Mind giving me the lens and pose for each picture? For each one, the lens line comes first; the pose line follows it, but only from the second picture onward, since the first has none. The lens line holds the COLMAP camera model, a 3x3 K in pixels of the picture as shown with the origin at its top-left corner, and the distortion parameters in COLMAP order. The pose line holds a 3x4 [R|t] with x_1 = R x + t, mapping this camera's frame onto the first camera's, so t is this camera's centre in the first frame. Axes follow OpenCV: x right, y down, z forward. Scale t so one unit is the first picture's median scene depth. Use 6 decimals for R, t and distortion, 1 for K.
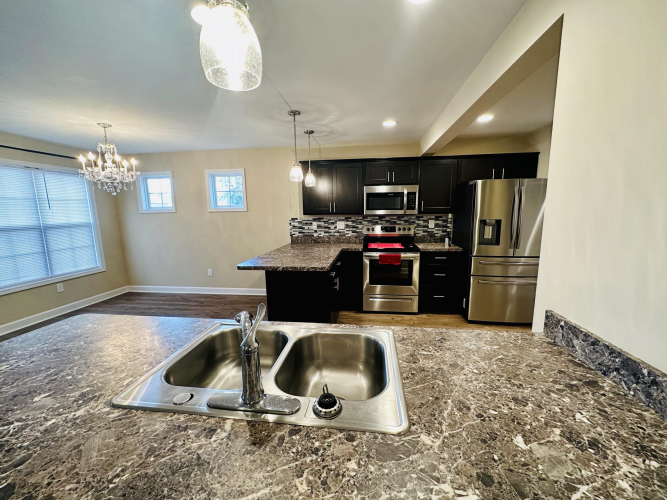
lens RADIAL K [[268.4, 0, 333.5], [0, 268.4, 250.0], [0, 0, 1]] dist [0.001287, 0.000309]
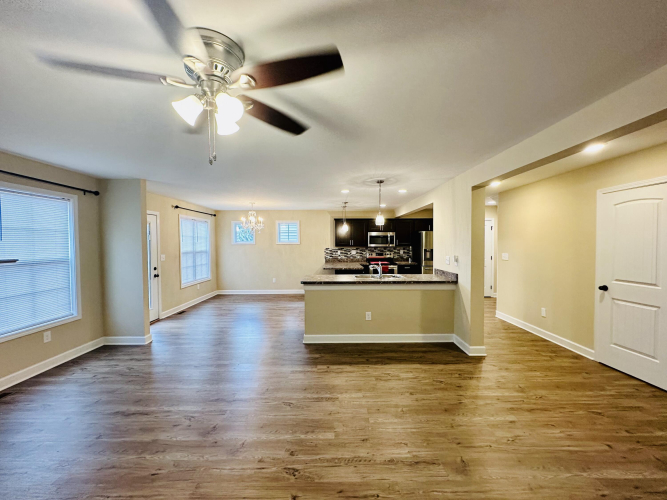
lens RADIAL K [[268.4, 0, 333.5], [0, 268.4, 250.0], [0, 0, 1]] dist [0.001287, 0.000309]
pose [[0.992365, 0.005711, 0.123207, -0.342589], [0.009310, 0.992609, -0.121000, 0.114463], [-0.122988, 0.121223, 0.984977, -0.802288]]
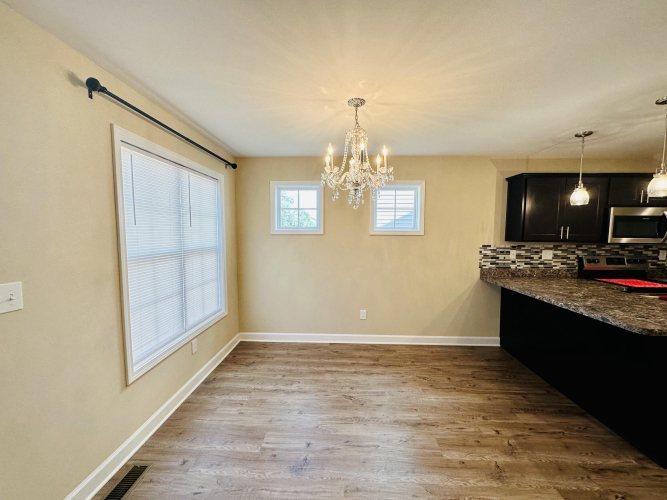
lens RADIAL K [[268.4, 0, 333.5], [0, 268.4, 250.0], [0, 0, 1]] dist [0.001287, 0.000309]
pose [[0.995637, 0.013823, 0.092285, -0.693101], [-0.006644, 0.996959, -0.077648, -0.042529], [-0.093078, 0.076696, 0.992700, 0.279831]]
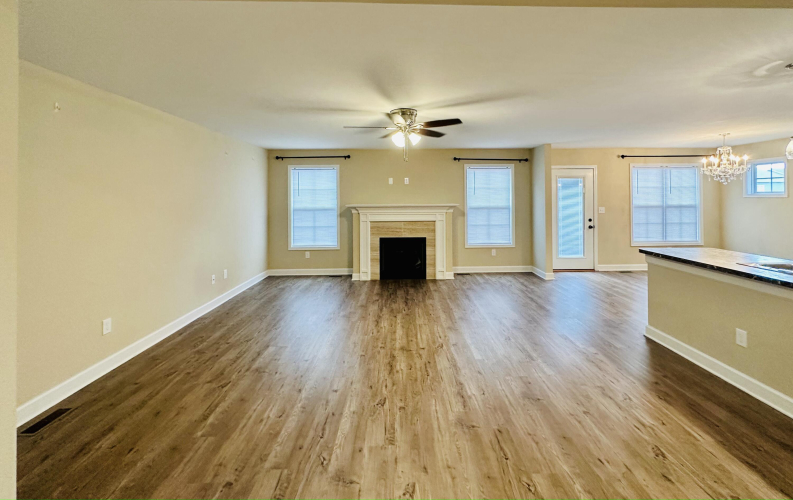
lens RADIAL K [[309.6, 0, 382.6], [0, 309.6, 196.9], [0, 0, 1]] dist [-0.029742, -0.000096]
pose [[0.077449, 0.013250, -0.996908, 0.386287], [-0.140548, 0.990071, 0.002240, 0.067886], [0.987040, 0.139940, 0.078542, -0.581251]]
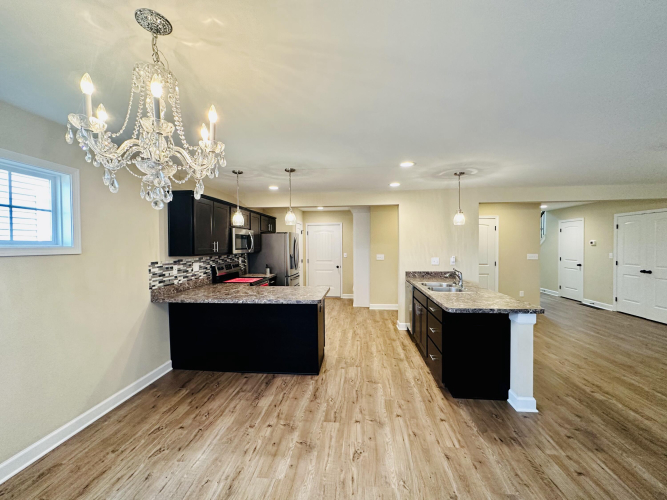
lens RADIAL K [[268.4, 0, 333.5], [0, 268.4, 250.0], [0, 0, 1]] dist [0.001287, 0.000309]
pose [[-0.033272, -0.004763, 0.999435, -0.889068], [0.156476, 0.987632, 0.009916, -0.088359], [-0.987121, 0.156717, -0.032115, 0.592602]]
